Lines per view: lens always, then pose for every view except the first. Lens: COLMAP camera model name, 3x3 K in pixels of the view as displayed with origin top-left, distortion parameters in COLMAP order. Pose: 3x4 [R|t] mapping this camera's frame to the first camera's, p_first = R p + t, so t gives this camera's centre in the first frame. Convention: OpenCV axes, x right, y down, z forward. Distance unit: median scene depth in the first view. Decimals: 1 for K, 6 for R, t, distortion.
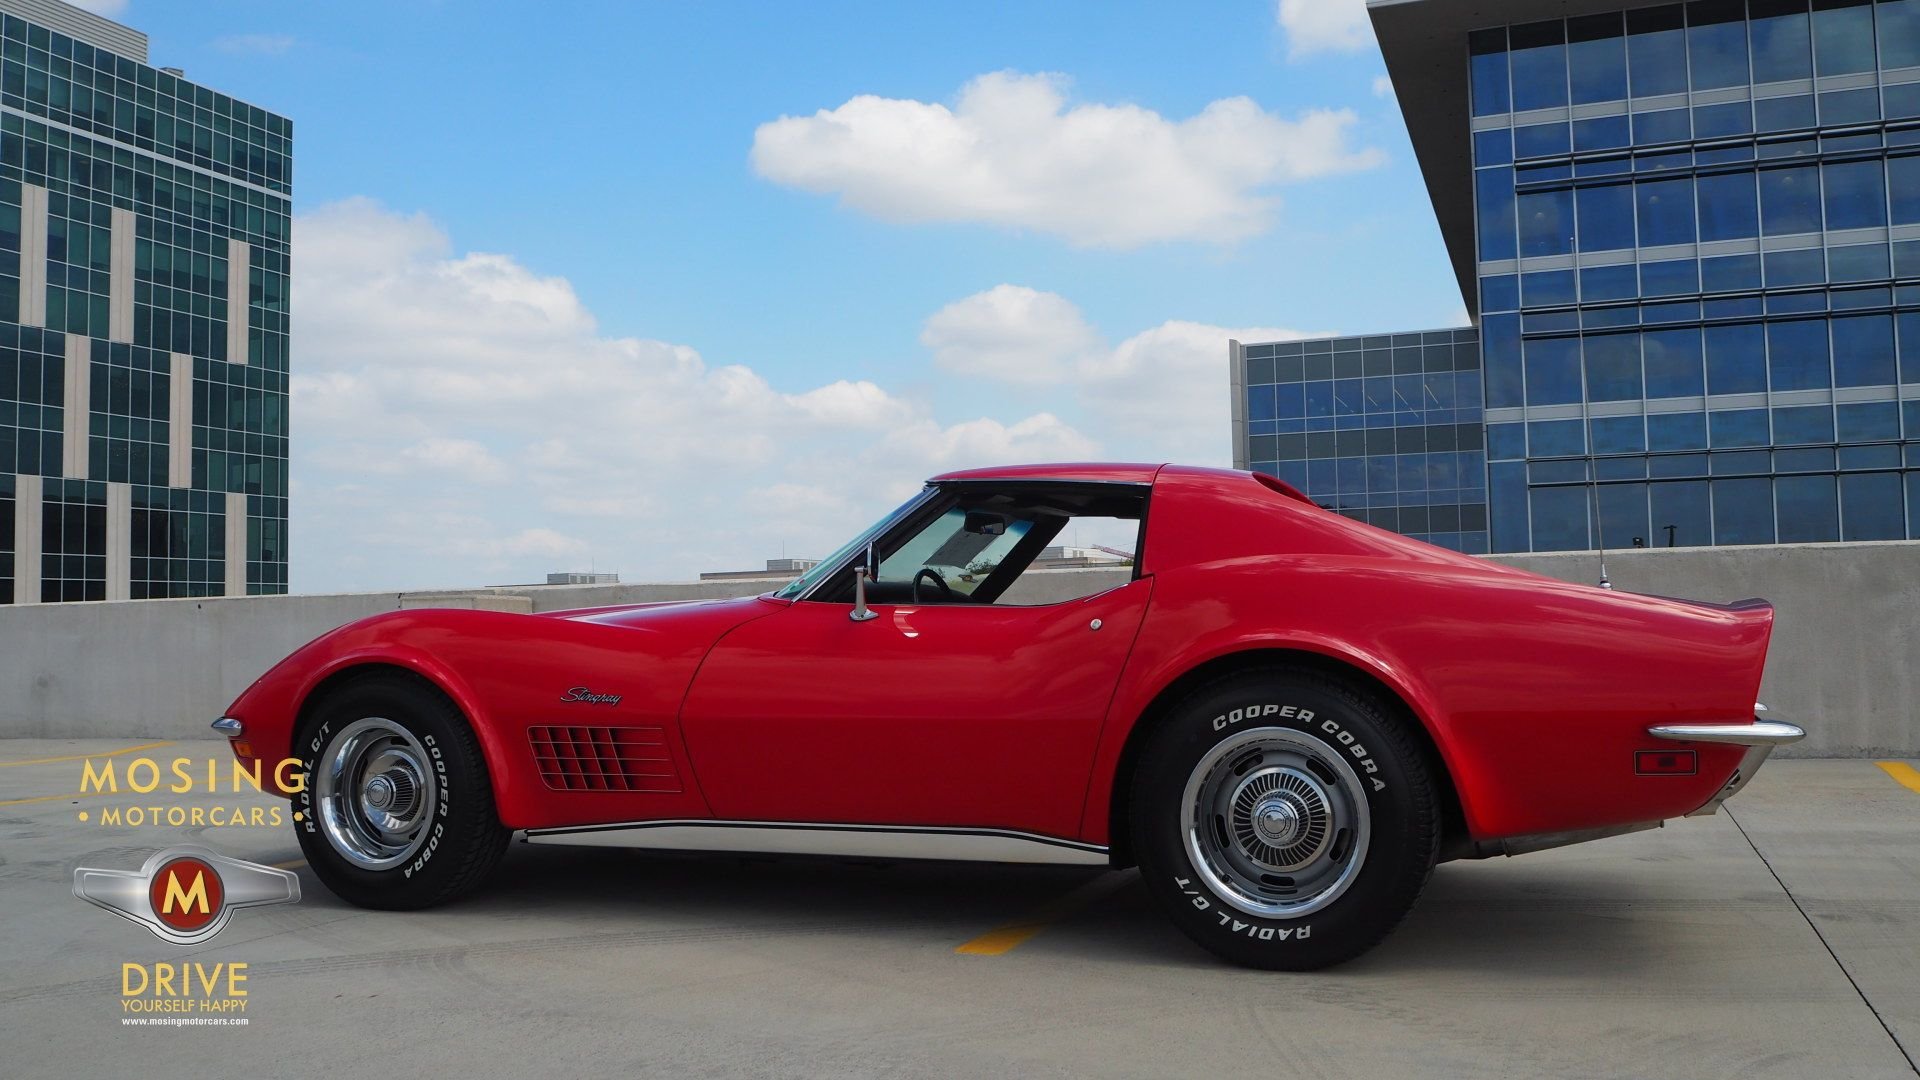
lens RADIAL K [[1610.0, 0, 964.9], [0, 1610.0, 540.3], [0, 0, 1]] dist [-0.055702, 0.021712]
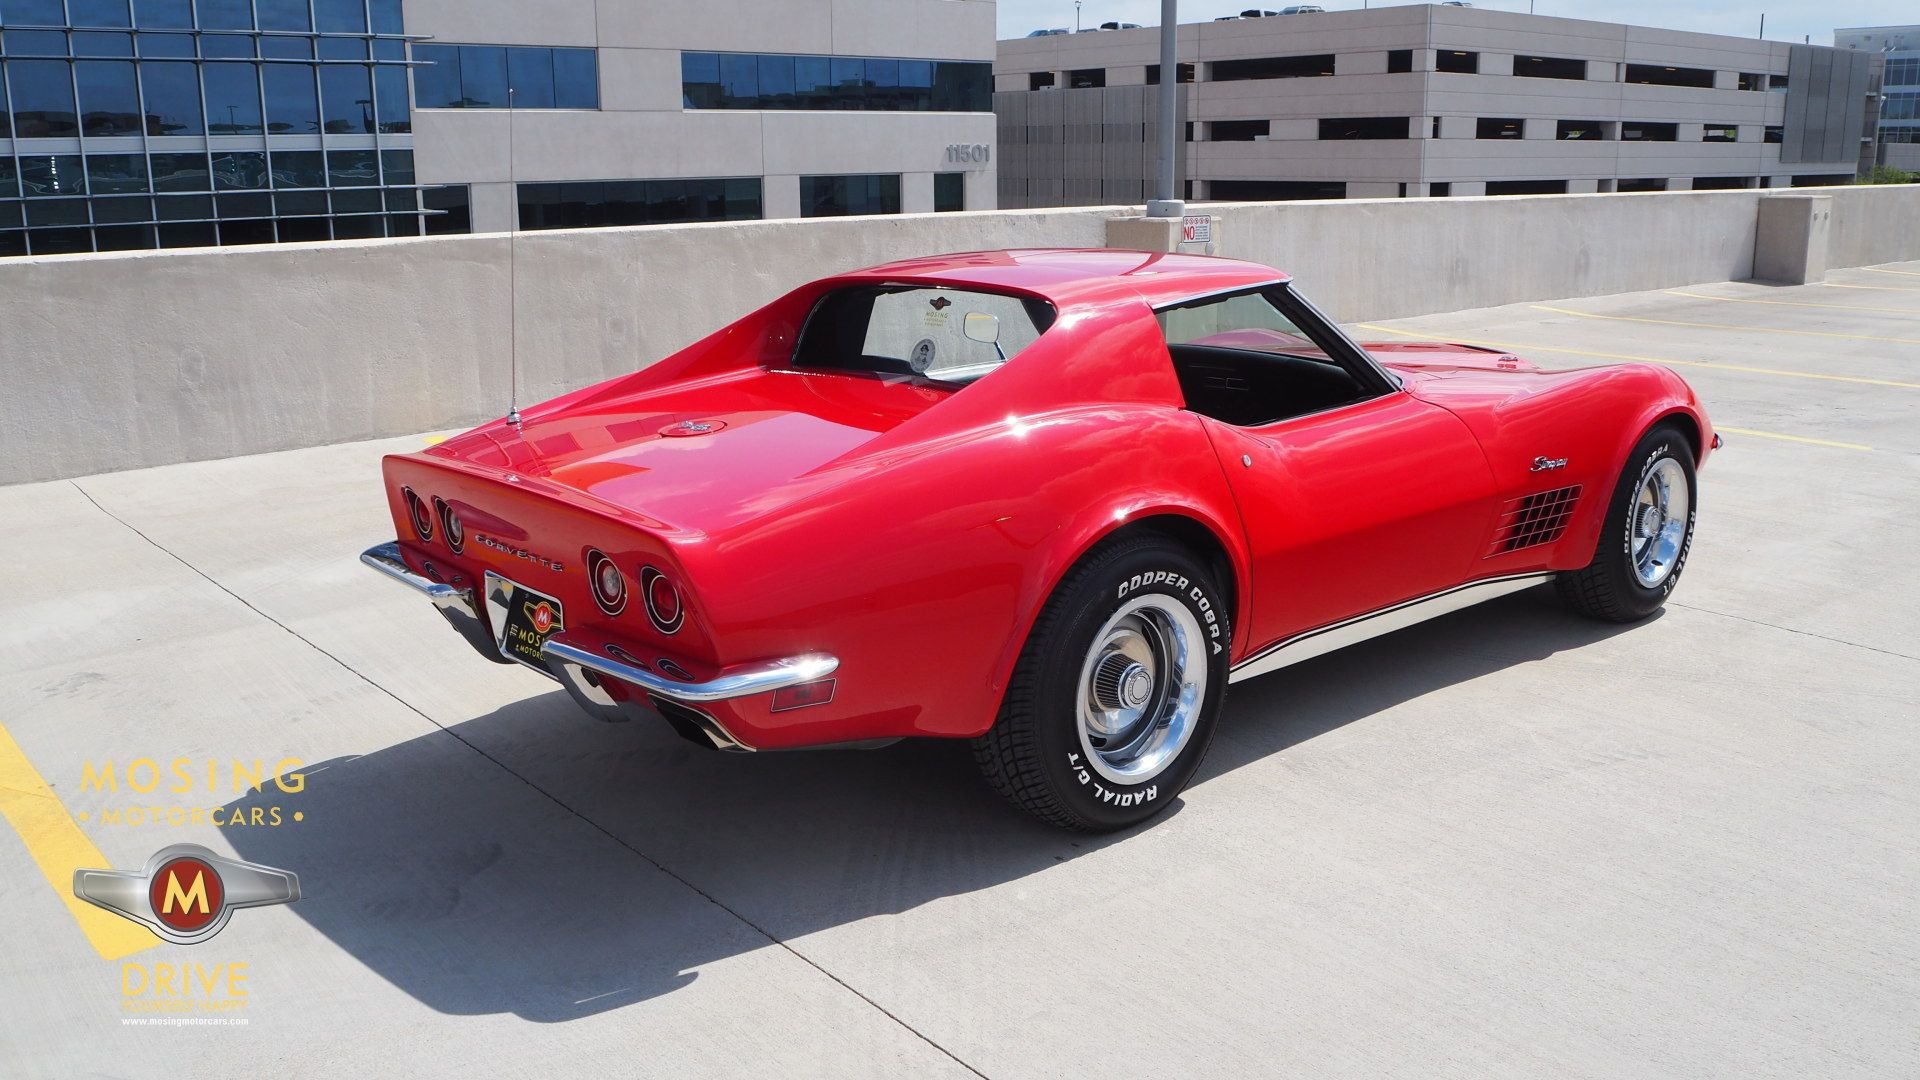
lens RADIAL K [[1610.0, 0, 961.0], [0, 1610.0, 542.0], [0, 0, 1]] dist [-0.055702, 0.021712]
pose [[0.481055, -0.192162, 0.855371, -0.103491], [-0.043692, 0.969215, 0.242310, -0.012550], [-0.875601, -0.153938, 0.457850, 0.050830]]
